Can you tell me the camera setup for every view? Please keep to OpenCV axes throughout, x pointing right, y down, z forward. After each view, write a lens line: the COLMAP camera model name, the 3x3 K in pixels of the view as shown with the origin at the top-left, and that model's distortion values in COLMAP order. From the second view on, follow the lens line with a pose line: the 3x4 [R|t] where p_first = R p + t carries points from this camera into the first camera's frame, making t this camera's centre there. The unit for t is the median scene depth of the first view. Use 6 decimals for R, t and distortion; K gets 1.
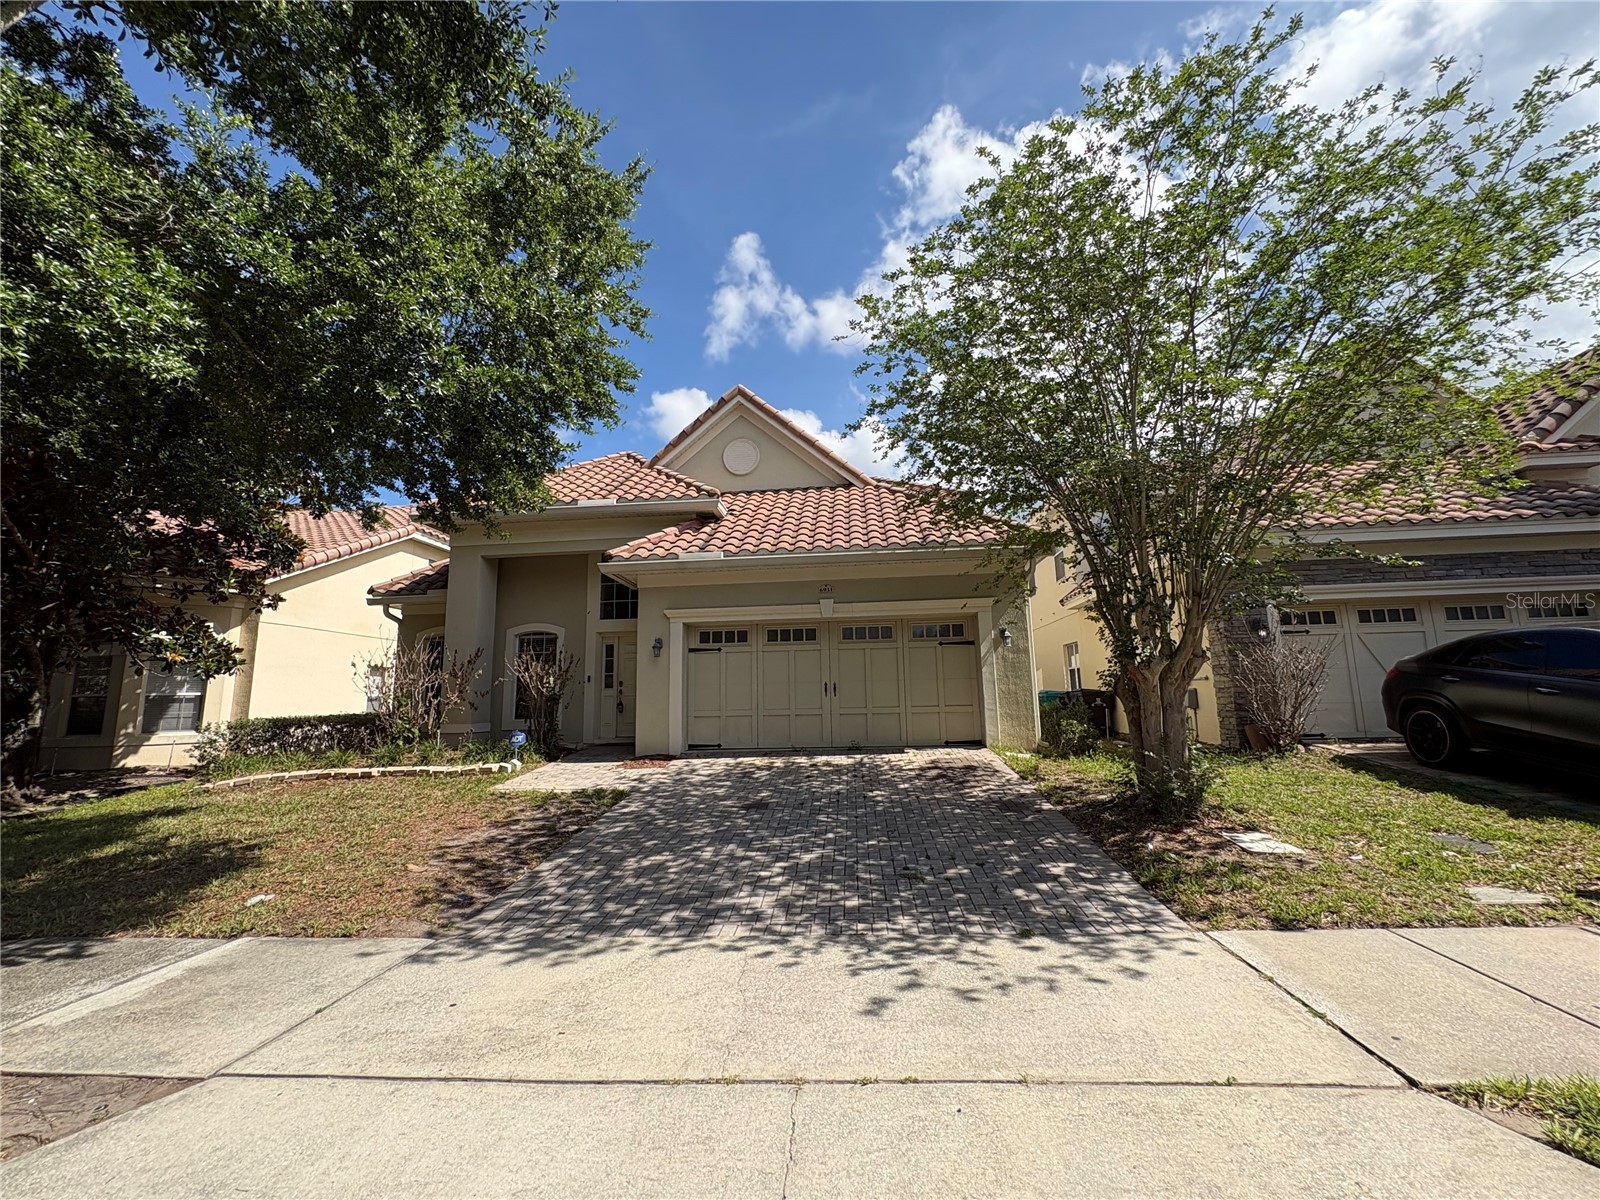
lens RADIAL K [[637.5, 0, 800.5], [0, 637.5, 603.5], [0, 0, 1]] dist [0.001511, 0.000413]
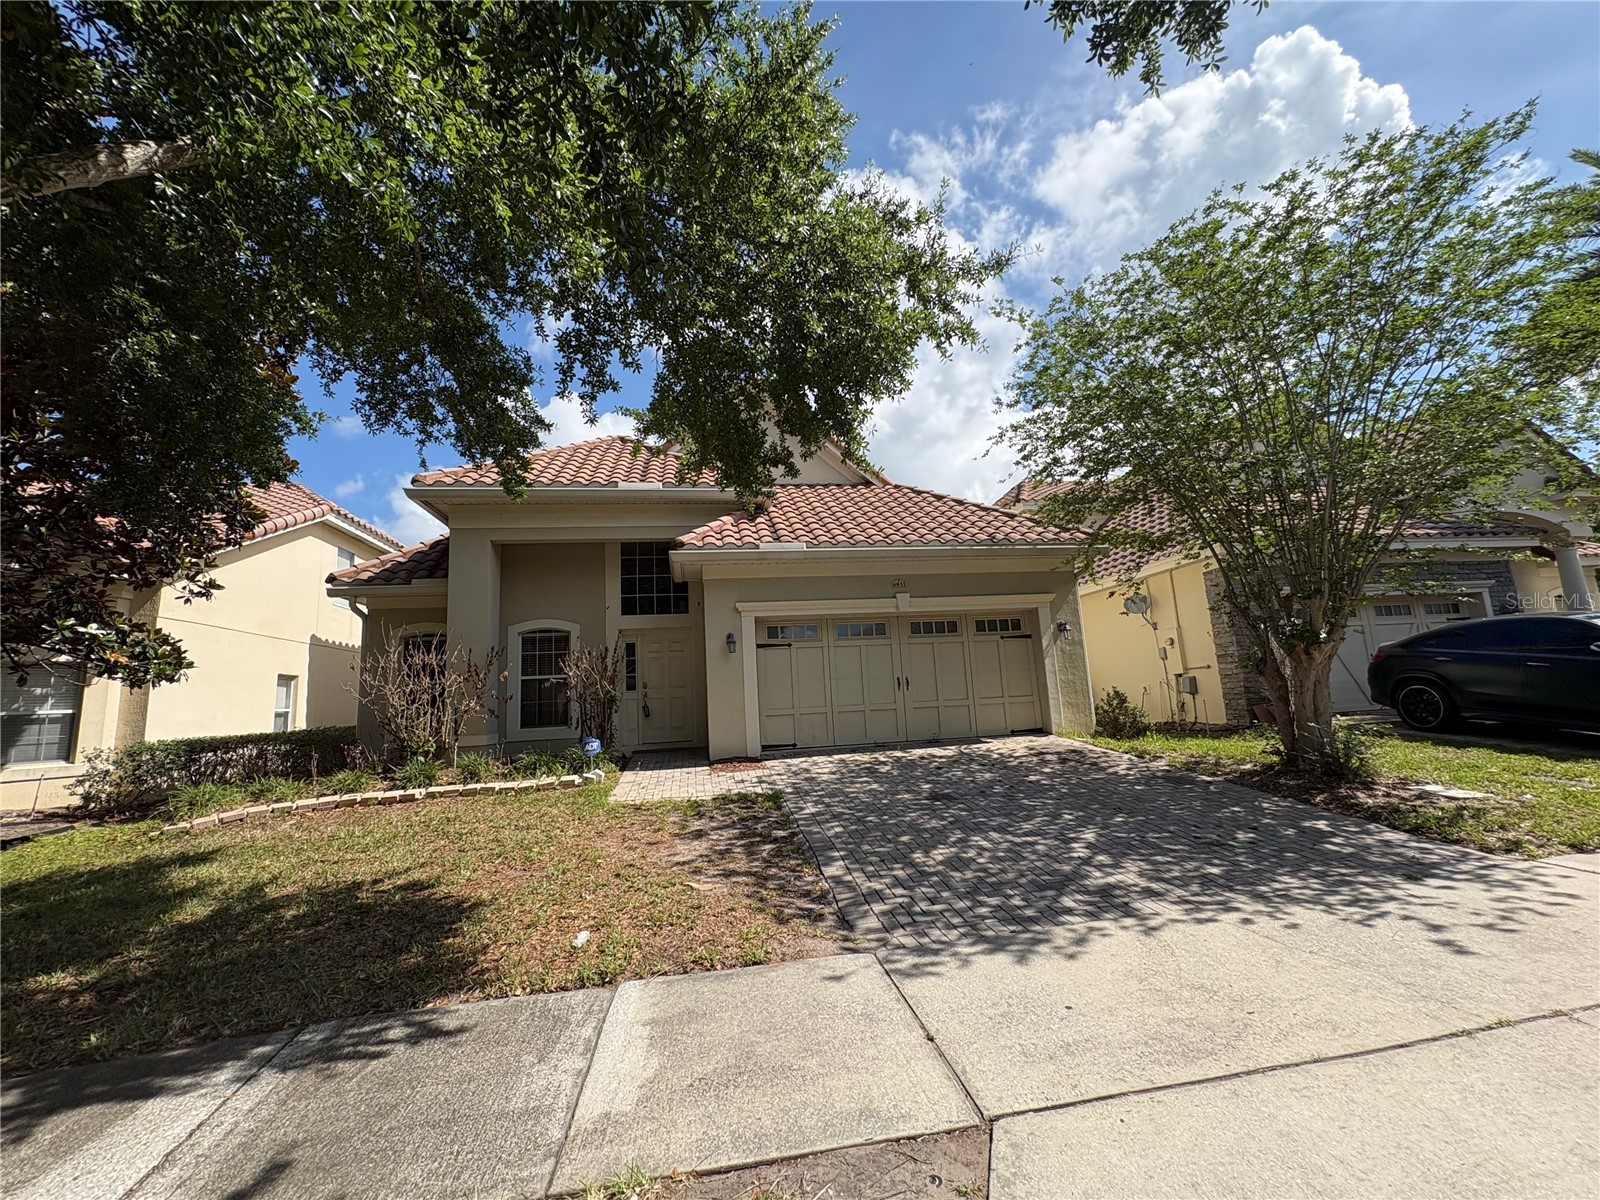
lens RADIAL K [[637.5, 0, 802.8], [0, 637.5, 600.1], [0, 0, 1]] dist [0.001511, 0.000413]
pose [[0.968795, 0.010669, 0.247634, -0.800291], [-0.006088, 0.999796, -0.019257, 0.053704], [-0.247789, 0.017149, 0.968662, 0.151168]]
